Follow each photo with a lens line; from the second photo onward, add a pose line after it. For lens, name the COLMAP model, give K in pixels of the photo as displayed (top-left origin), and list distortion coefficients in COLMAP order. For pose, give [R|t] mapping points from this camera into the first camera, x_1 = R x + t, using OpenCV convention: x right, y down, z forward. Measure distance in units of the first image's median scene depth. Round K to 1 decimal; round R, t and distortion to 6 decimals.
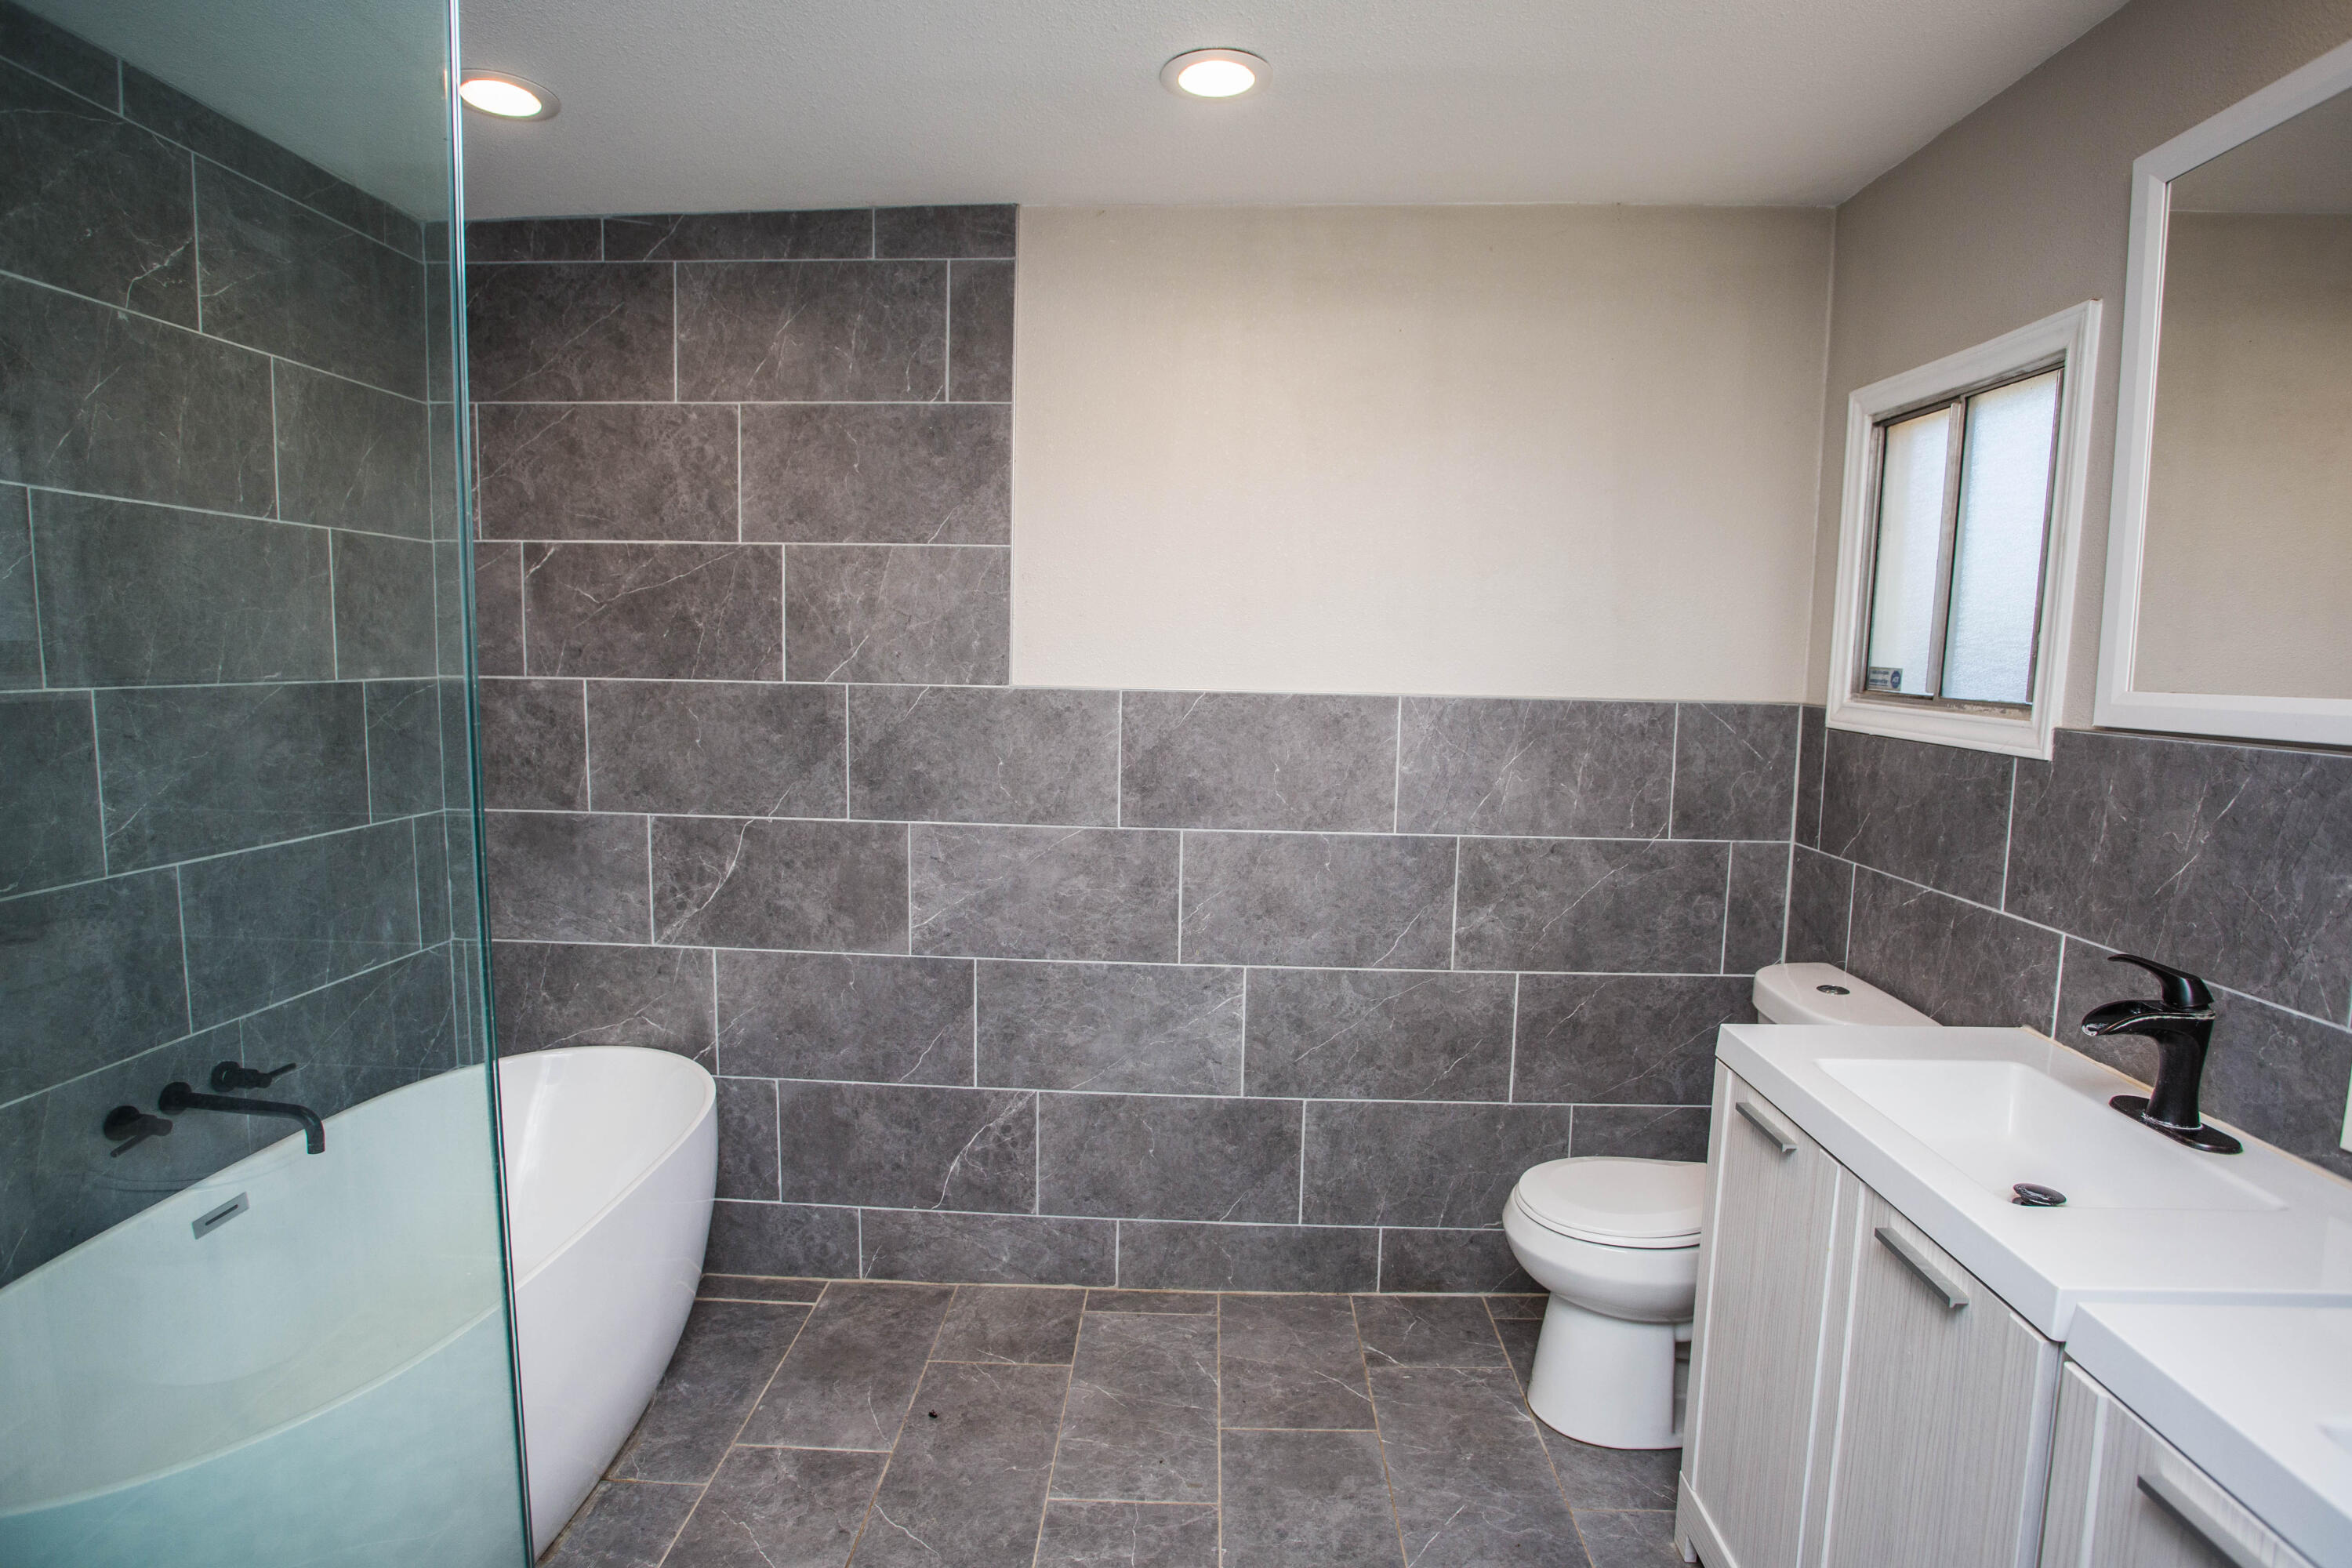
lens RADIAL K [[1249.7, 0, 1158.2], [0, 1249.7, 791.1], [0, 0, 1]] dist [-0.051812, 0.012168]
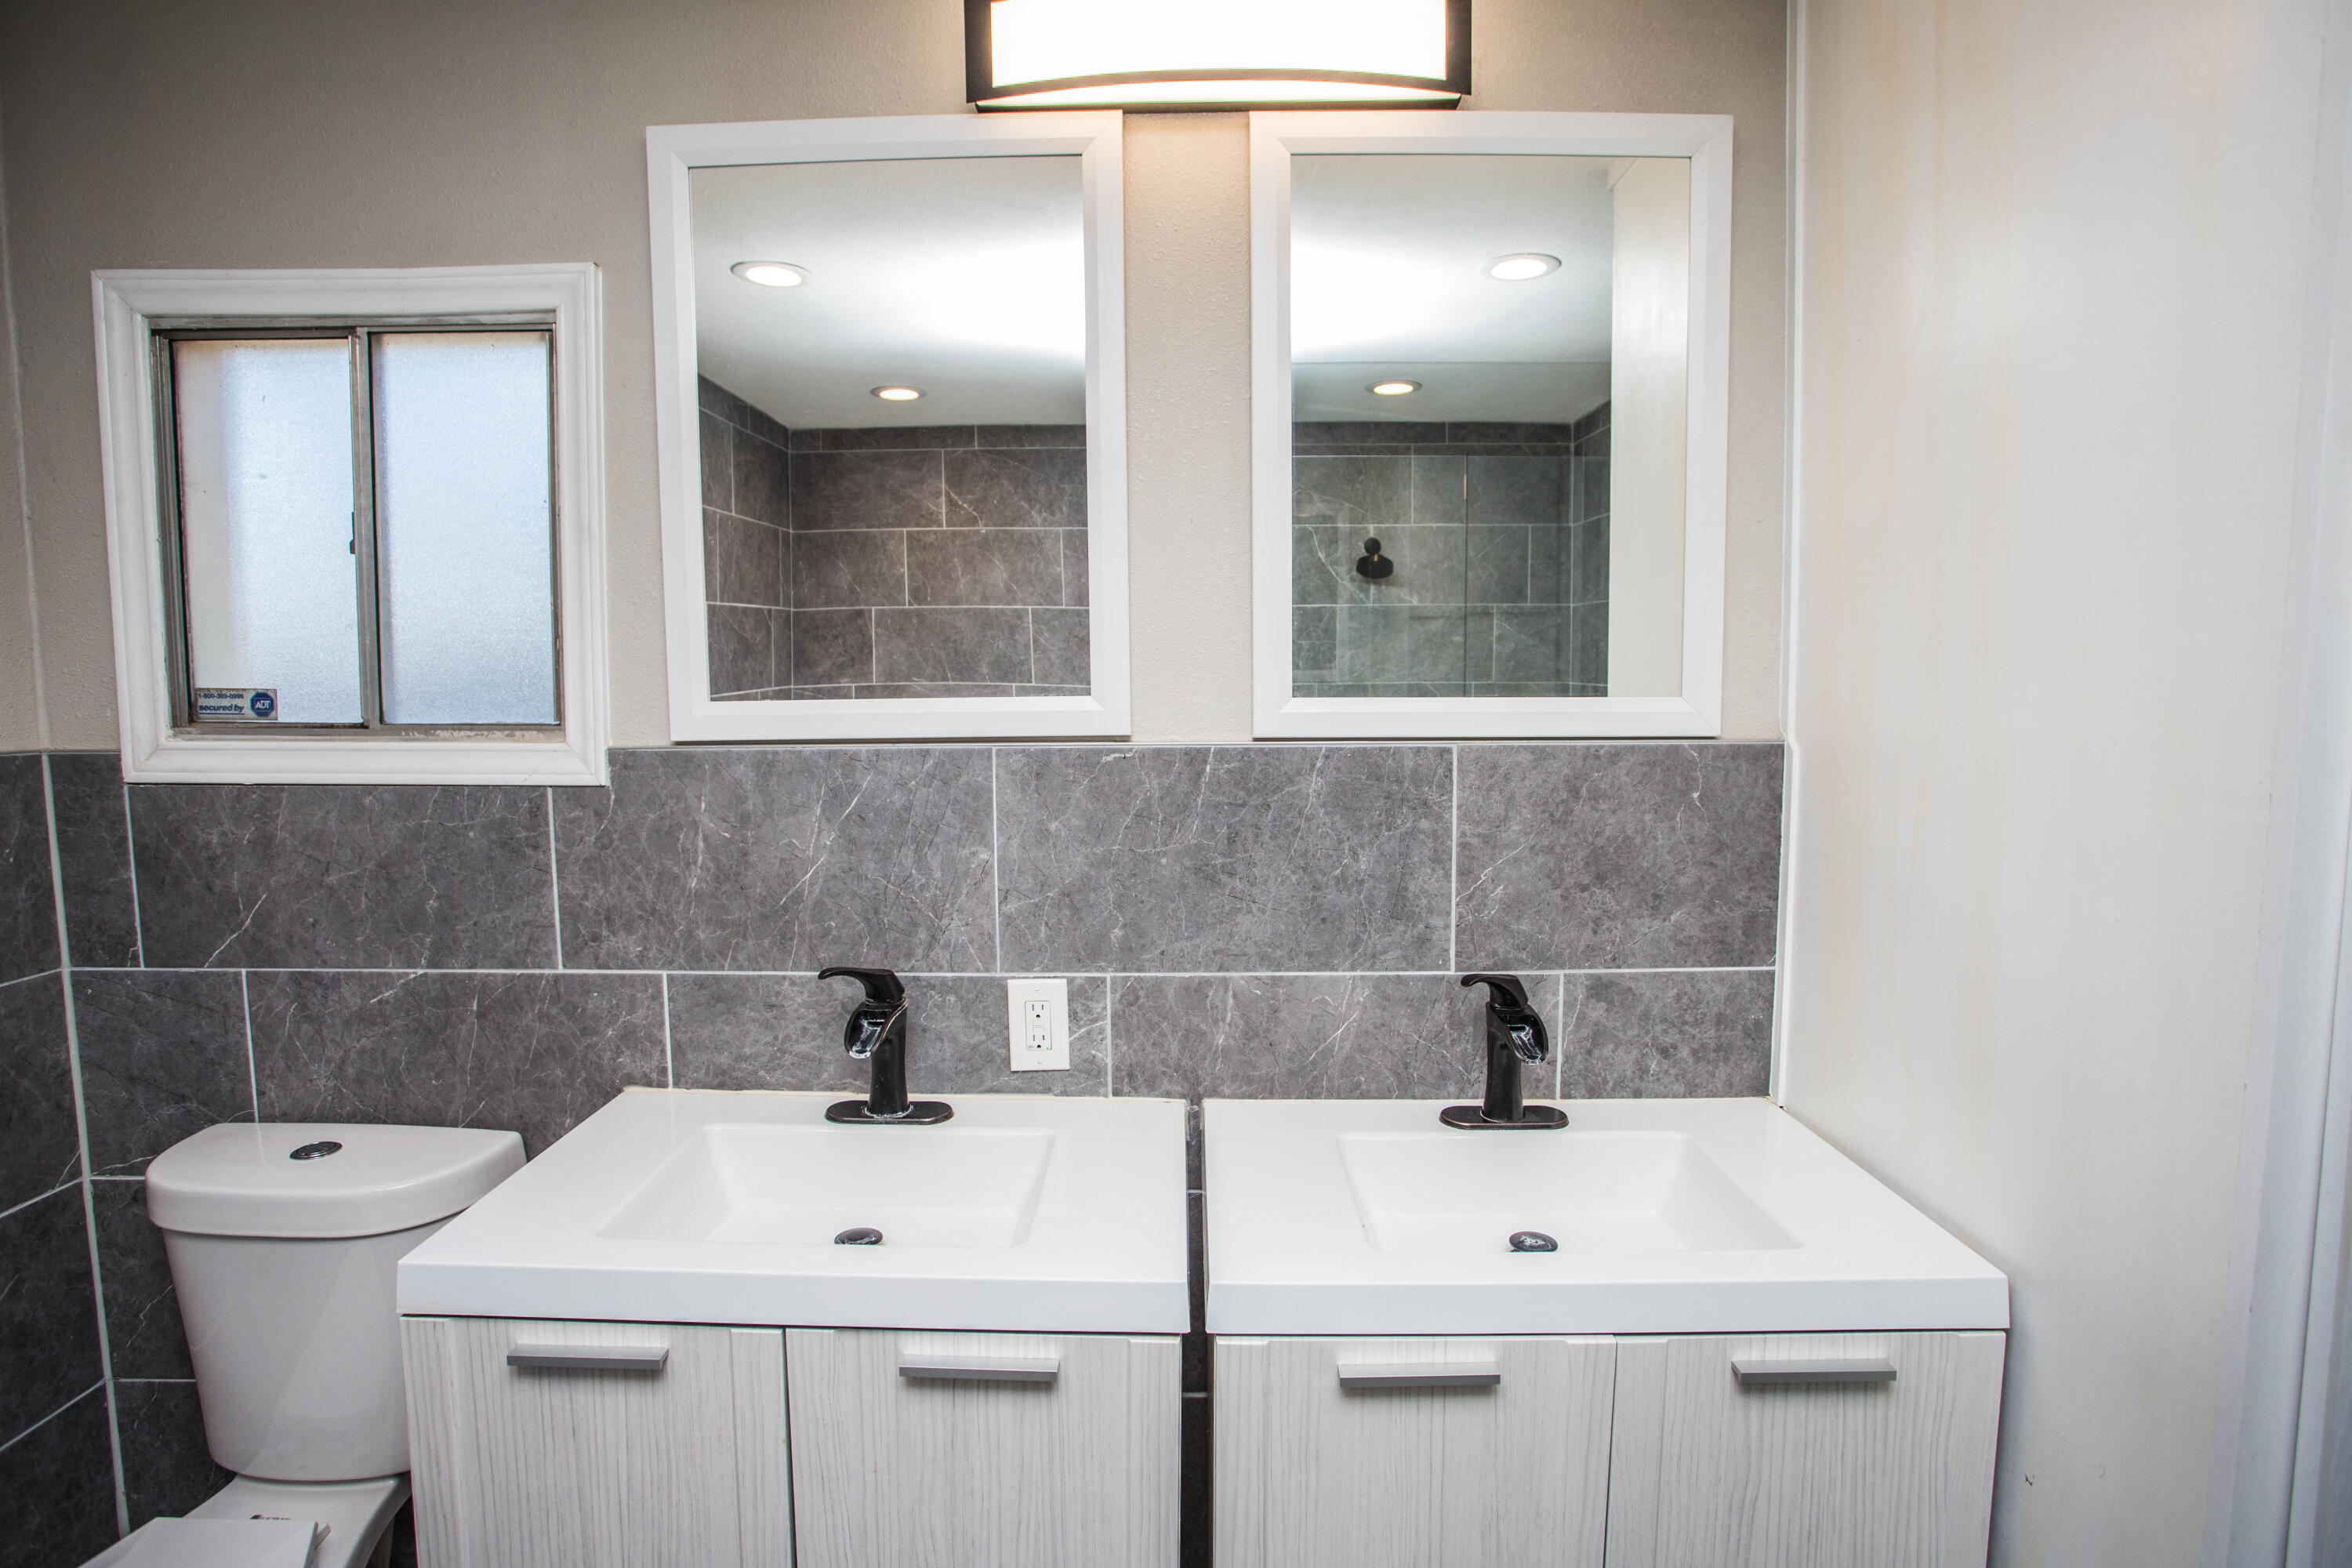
lens RADIAL K [[1249.7, 0, 1165.3], [0, 1249.7, 765.7], [0, 0, 1]] dist [-0.051812, 0.012168]
pose [[-0.040537, -0.102045, 0.993953, -0.160152], [0.116953, 0.987449, 0.106147, -0.084167], [-0.992310, 0.120549, -0.028094, 0.609354]]
